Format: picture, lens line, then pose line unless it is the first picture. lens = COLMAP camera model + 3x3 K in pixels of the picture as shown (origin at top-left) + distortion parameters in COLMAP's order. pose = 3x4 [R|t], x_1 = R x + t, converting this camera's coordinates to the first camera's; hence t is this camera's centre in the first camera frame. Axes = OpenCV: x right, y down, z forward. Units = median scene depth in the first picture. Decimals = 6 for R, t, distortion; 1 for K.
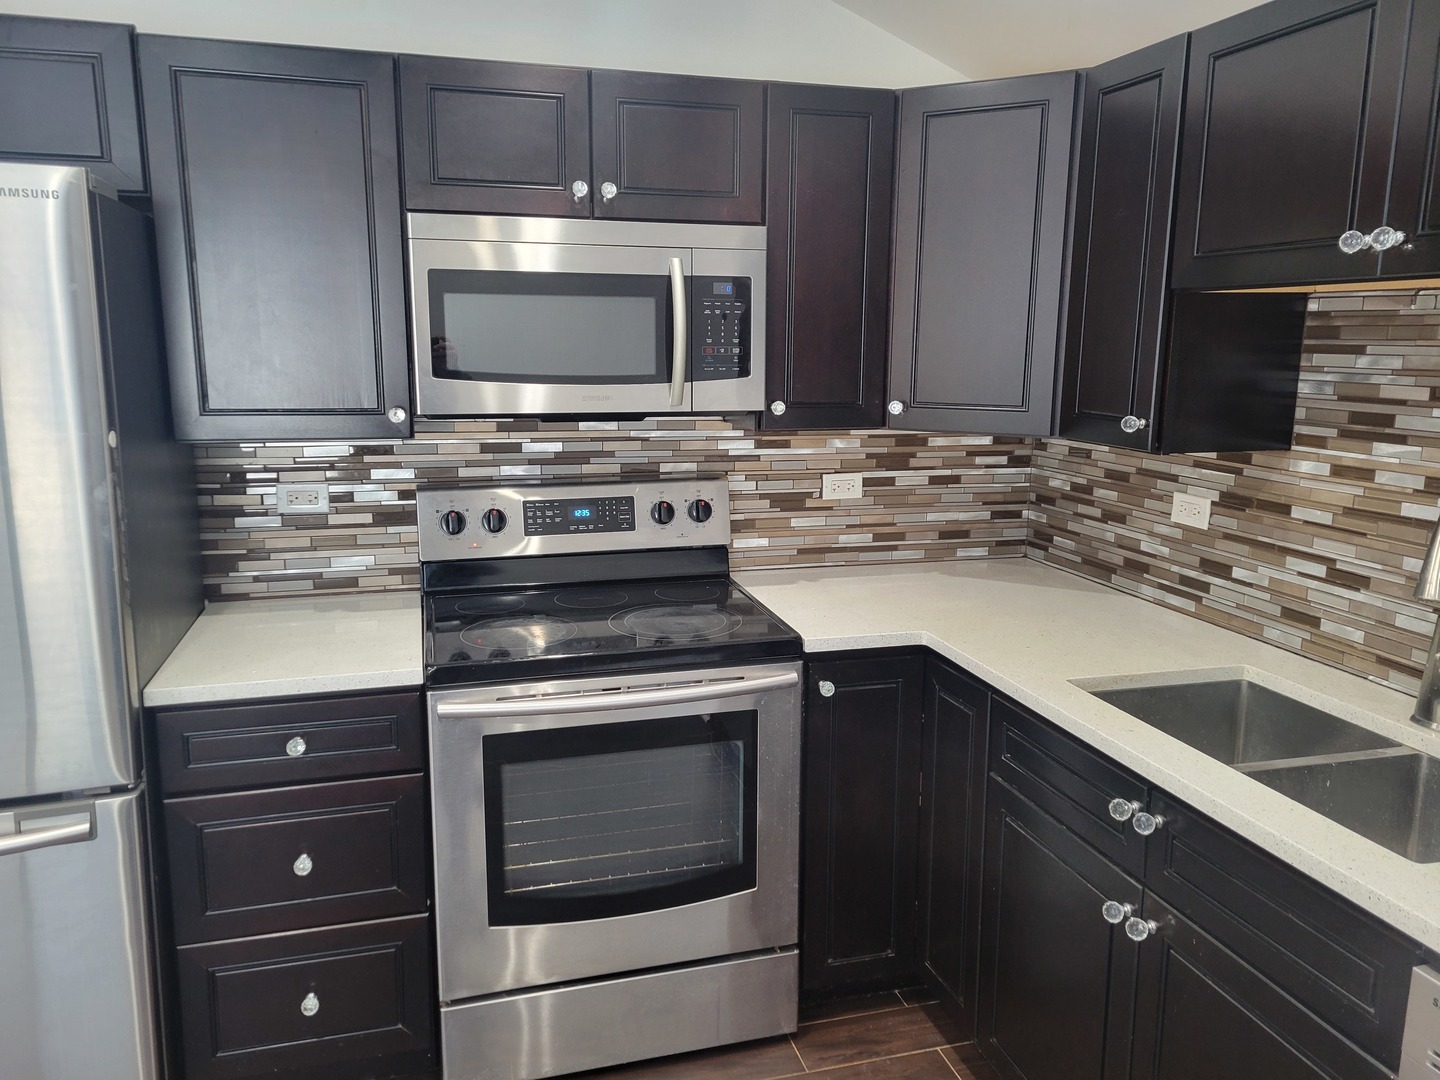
lens RADIAL K [[1075.9, 0, 718.9], [0, 1075.9, 531.7], [0, 0, 1]] dist [0.059258, -0.047395]
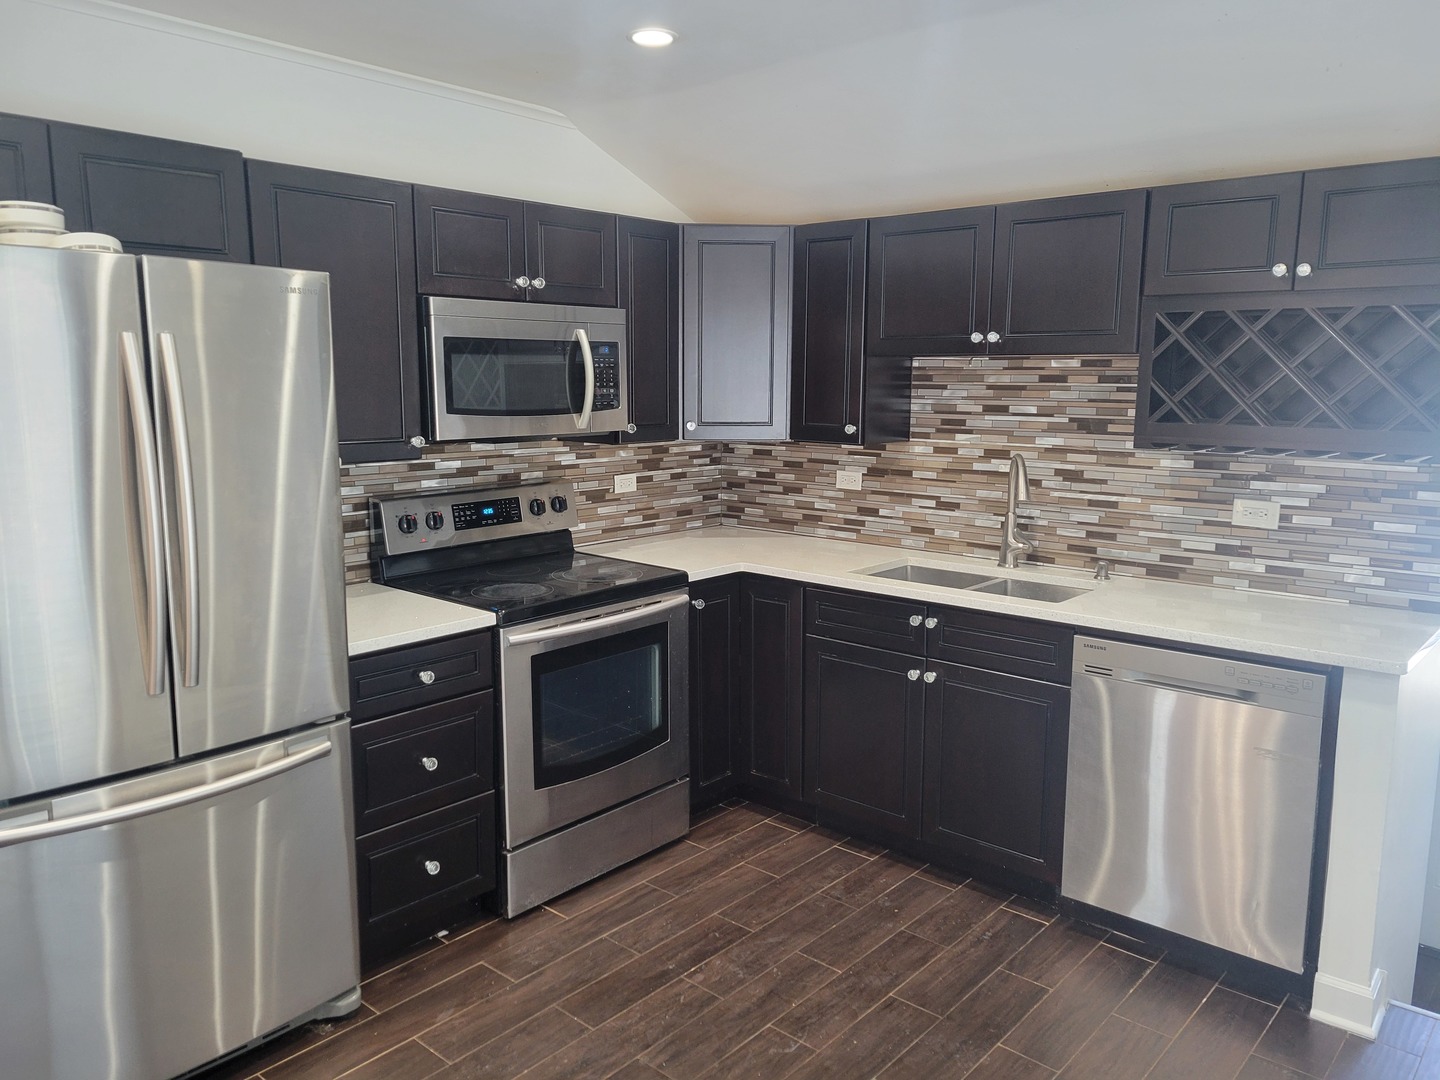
lens RADIAL K [[1075.9, 0, 719.9], [0, 1075.9, 538.8], [0, 0, 1]] dist [0.059258, -0.047395]
pose [[0.837385, -0.089388, 0.539255, -0.691244], [0.100579, 0.994891, 0.008731, 0.038734], [-0.537280, 0.046927, 0.842097, -0.334154]]
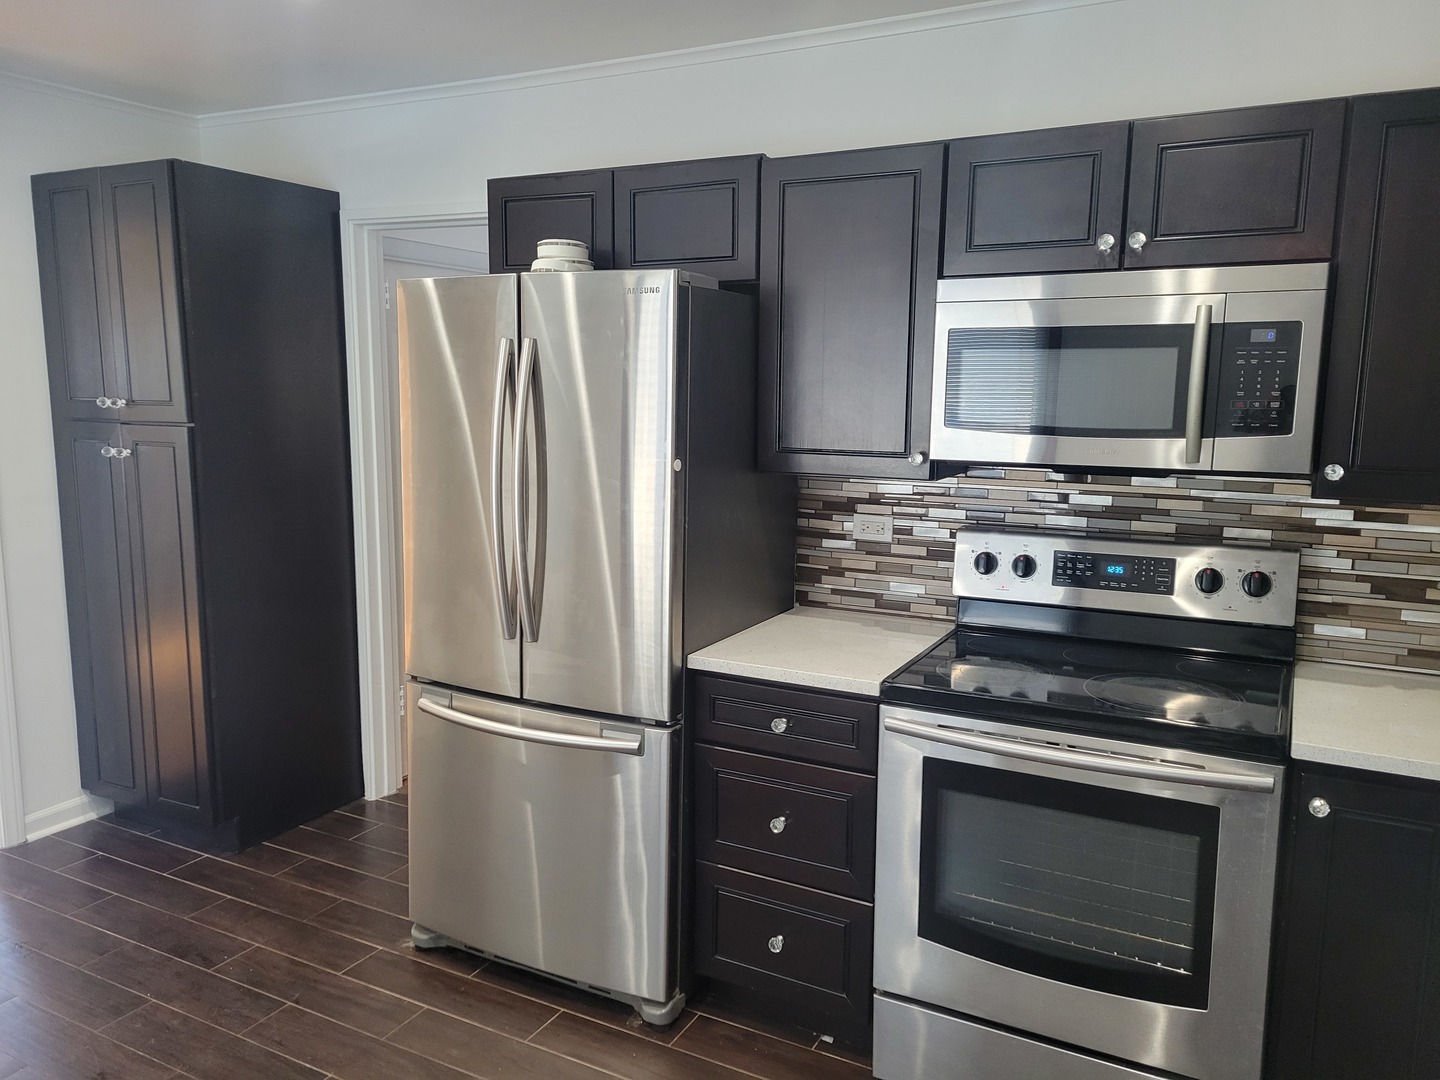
lens RADIAL K [[1075.9, 0, 719.0], [0, 1075.9, 542.5], [0, 0, 1]] dist [0.059258, -0.047395]
pose [[0.724166, 0.100961, -0.682196, 0.310030], [-0.127091, 0.991820, 0.011874, -0.008798], [0.677814, 0.078102, 0.731073, 0.047654]]
